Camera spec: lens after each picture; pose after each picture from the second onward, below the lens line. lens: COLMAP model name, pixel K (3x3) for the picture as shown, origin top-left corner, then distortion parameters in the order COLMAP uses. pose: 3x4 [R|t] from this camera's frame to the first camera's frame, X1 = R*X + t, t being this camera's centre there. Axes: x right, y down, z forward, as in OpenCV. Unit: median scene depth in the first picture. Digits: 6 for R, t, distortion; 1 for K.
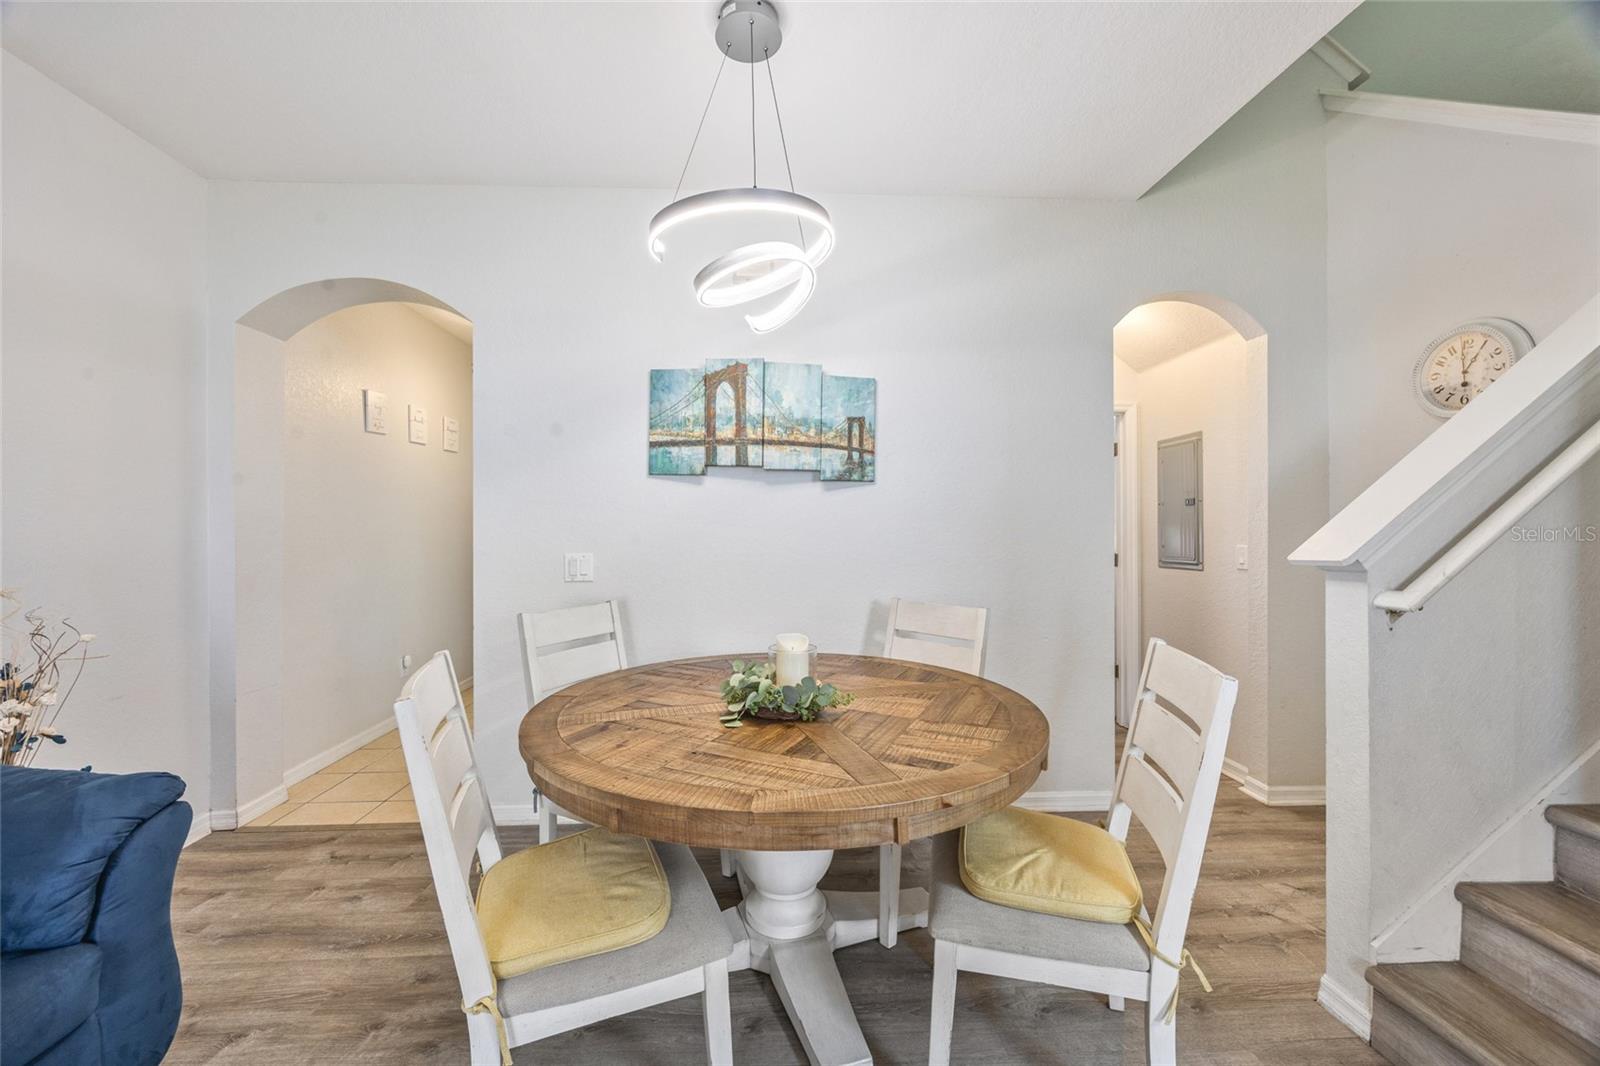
lens RADIAL K [[610.2, 0, 796.4], [0, 610.2, 535.5], [0, 0, 1]] dist [-0.001473, -0.000776]
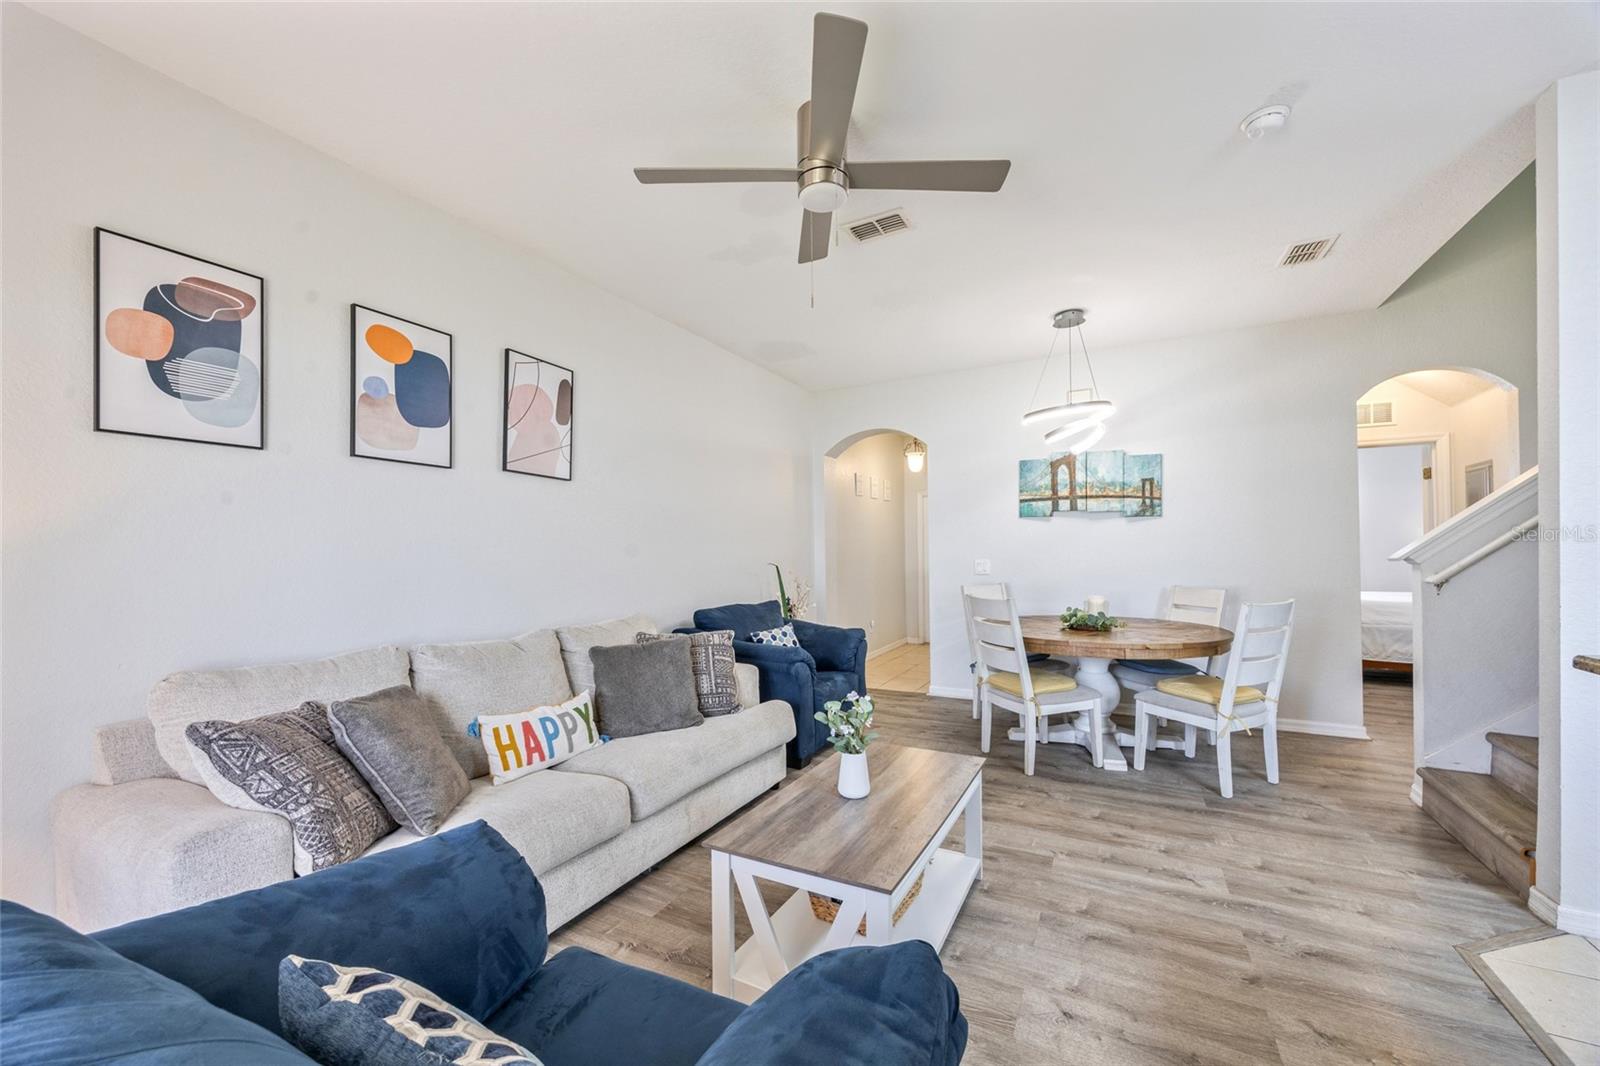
lens RADIAL K [[610.2, 0, 794.3], [0, 610.2, 546.1], [0, 0, 1]] dist [-0.001473, -0.000776]
pose [[0.848922, -0.013918, -0.528335, 0.158280], [0.008787, 0.999887, -0.012220, 0.004861], [0.528445, 0.005731, 0.848948, -0.952134]]
